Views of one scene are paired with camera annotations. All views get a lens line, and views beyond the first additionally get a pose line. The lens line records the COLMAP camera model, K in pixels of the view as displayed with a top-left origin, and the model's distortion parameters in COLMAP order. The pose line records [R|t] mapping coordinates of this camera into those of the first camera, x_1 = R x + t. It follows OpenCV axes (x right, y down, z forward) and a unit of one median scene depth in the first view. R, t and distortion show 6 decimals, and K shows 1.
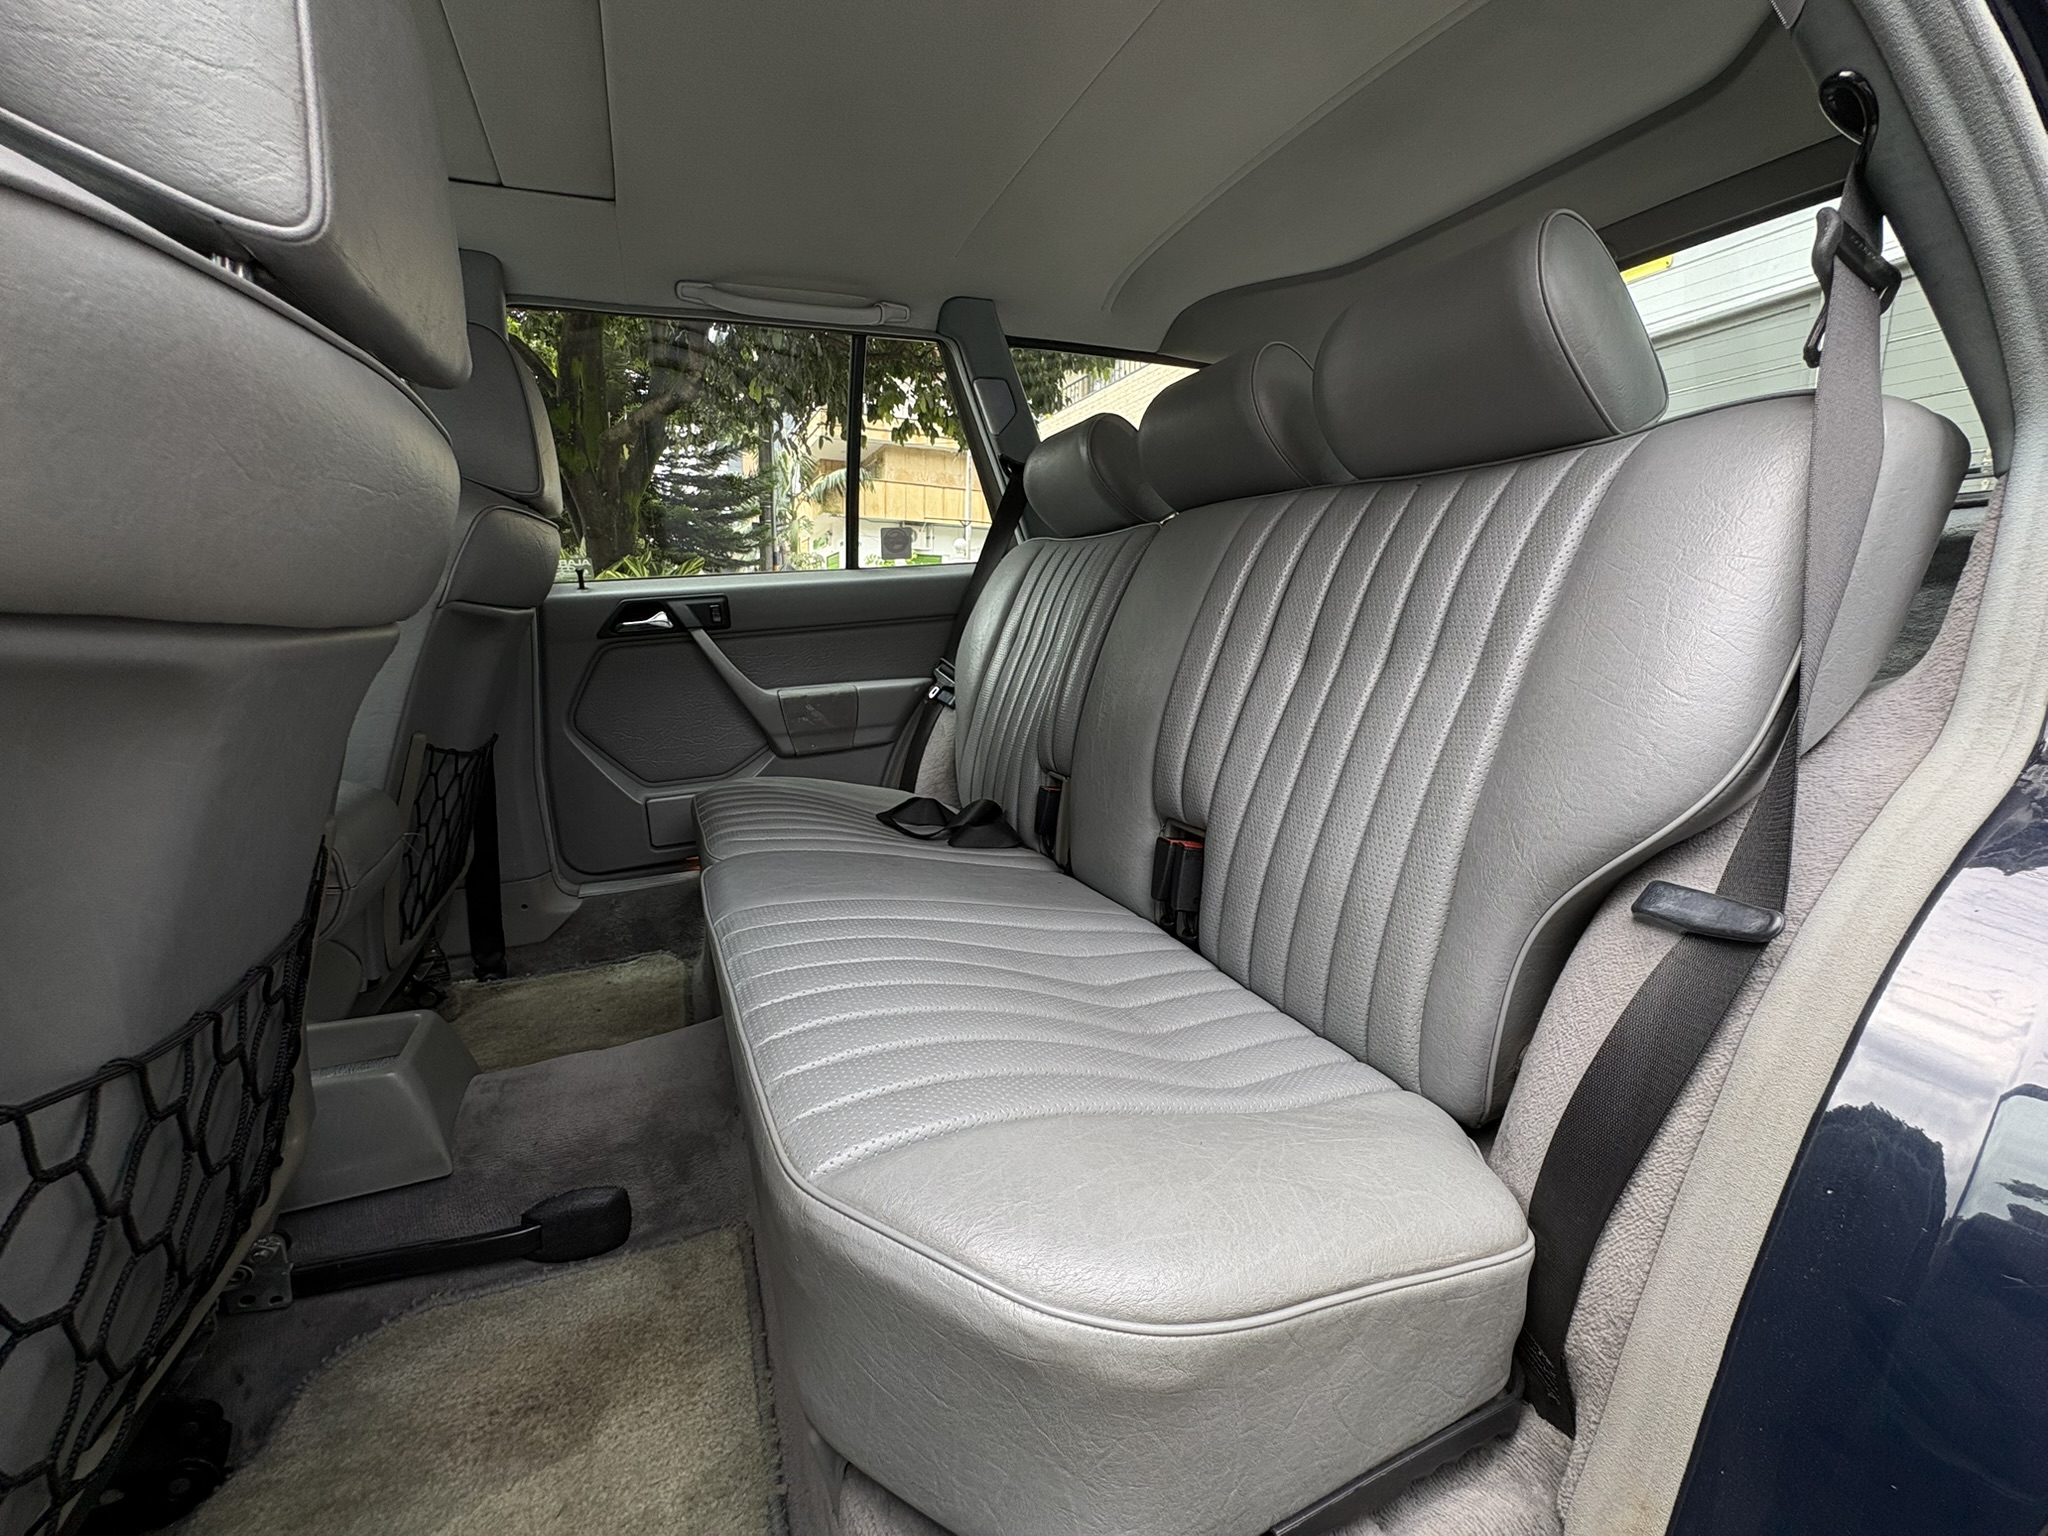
lens RADIAL K [[816.4, 0, 1022.8], [0, 816.4, 768.5], [0, 0, 1]] dist [0.001172, -0.000257]
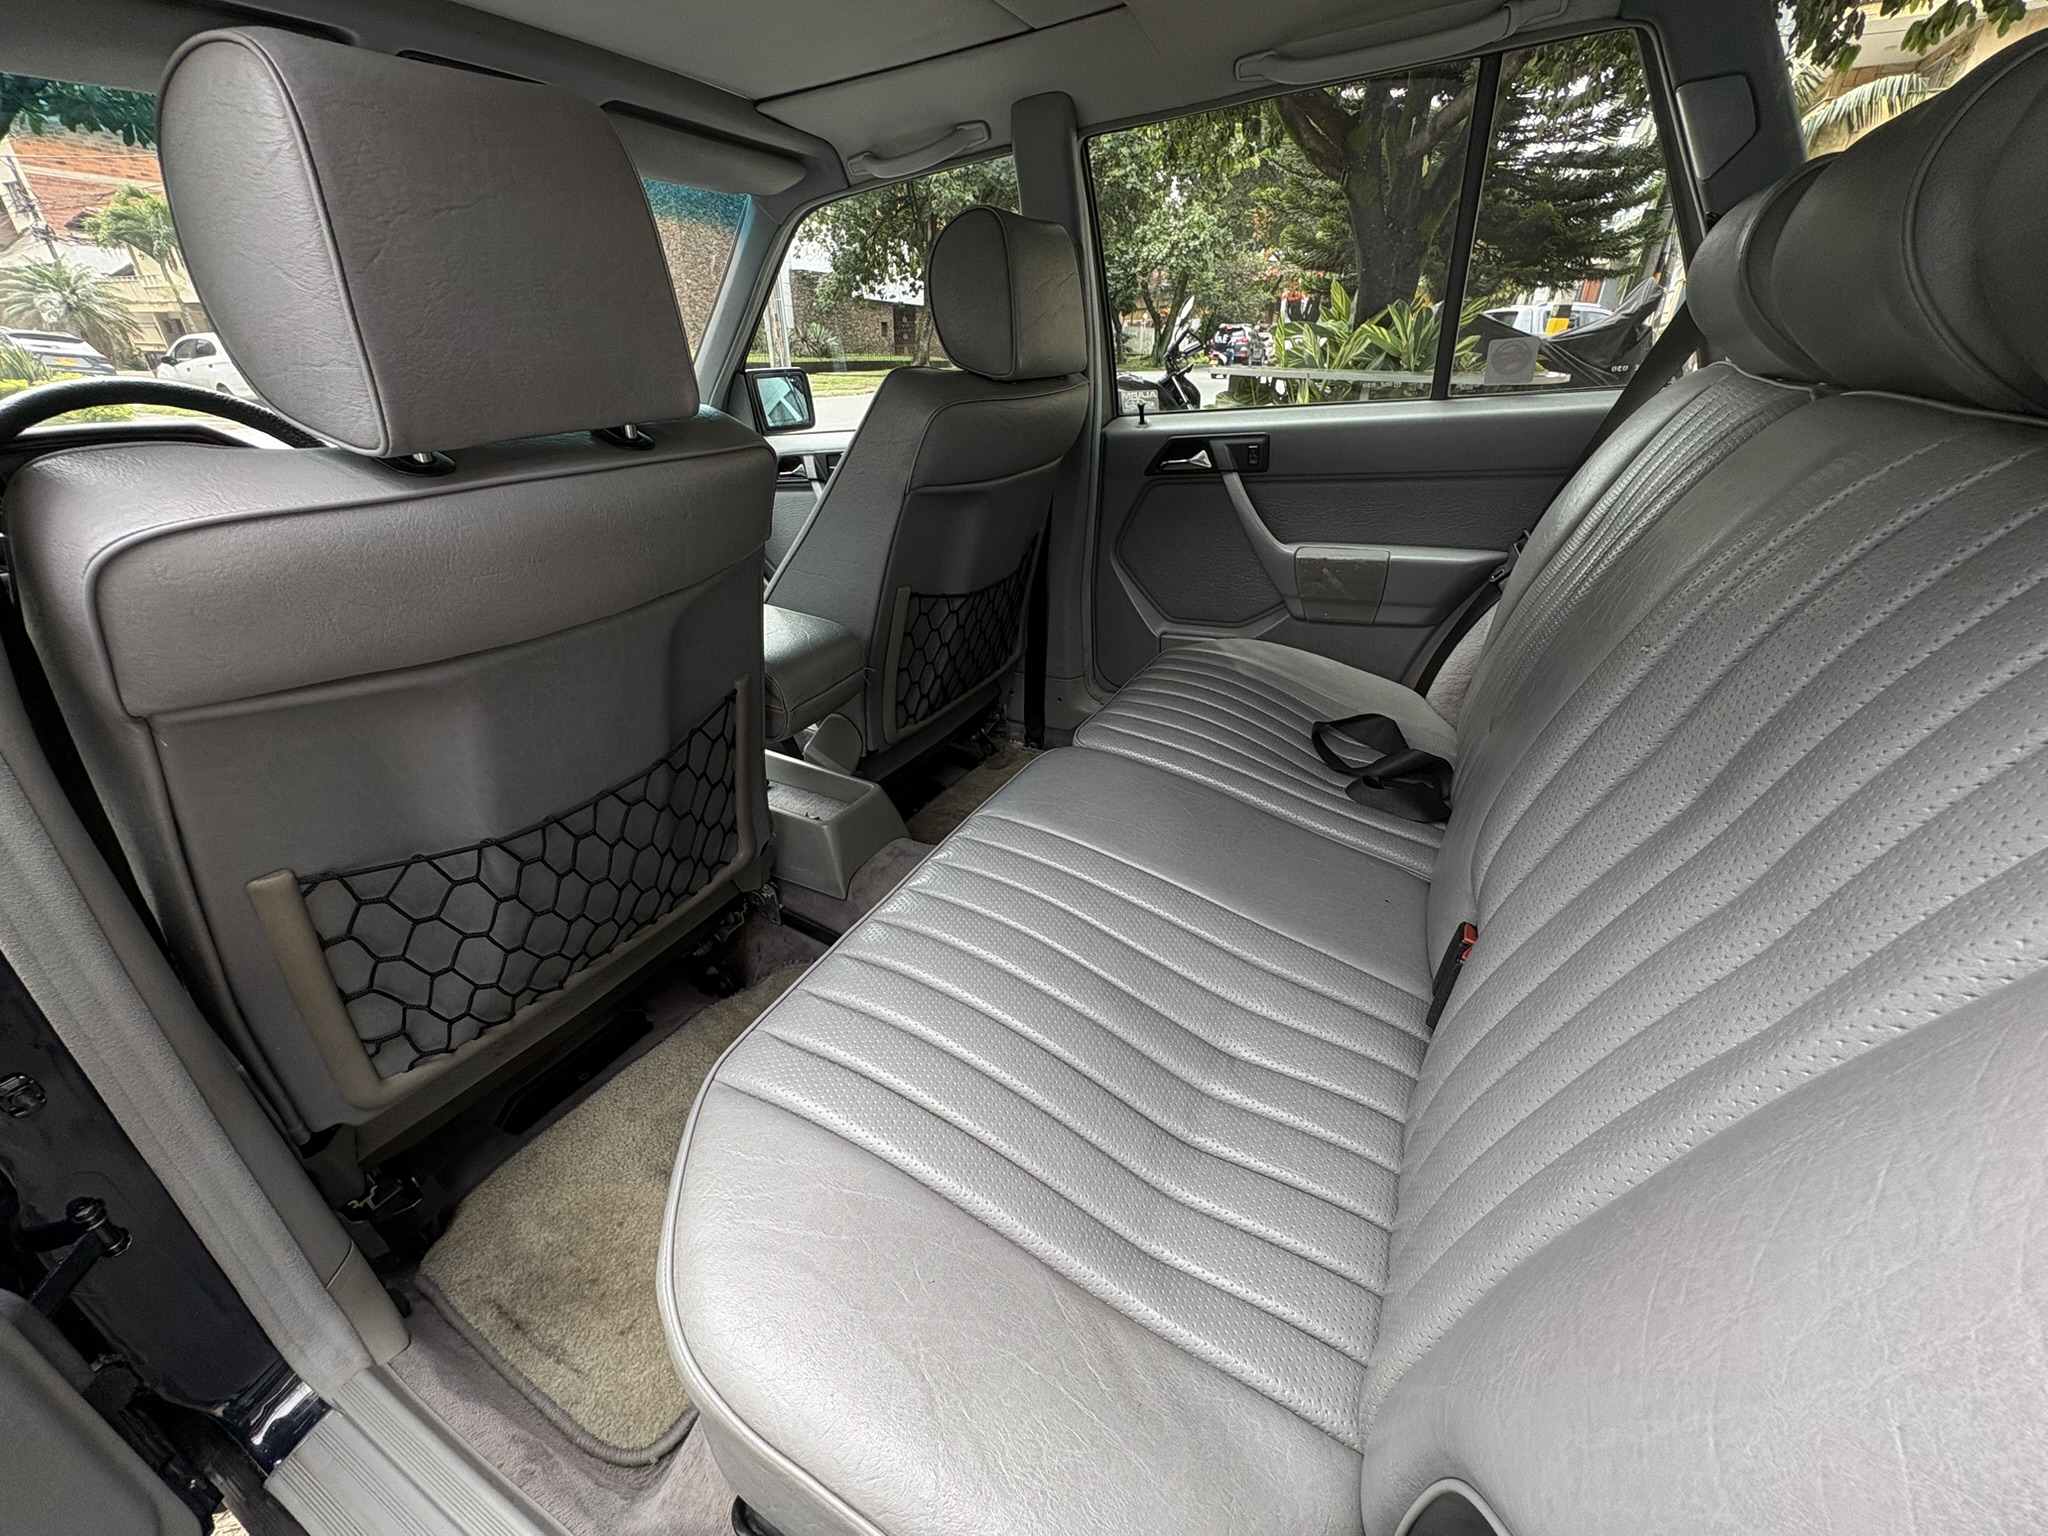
lens RADIAL K [[816.4, 0, 1022.8], [0, 816.4, 768.5], [0, 0, 1]] dist [0.001172, -0.000257]
pose [[0.618349, 0.355395, -0.700956, 0.245693], [-0.129228, 0.925750, 0.355369, -0.158689], [0.775206, -0.129159, 0.618364, 0.176571]]
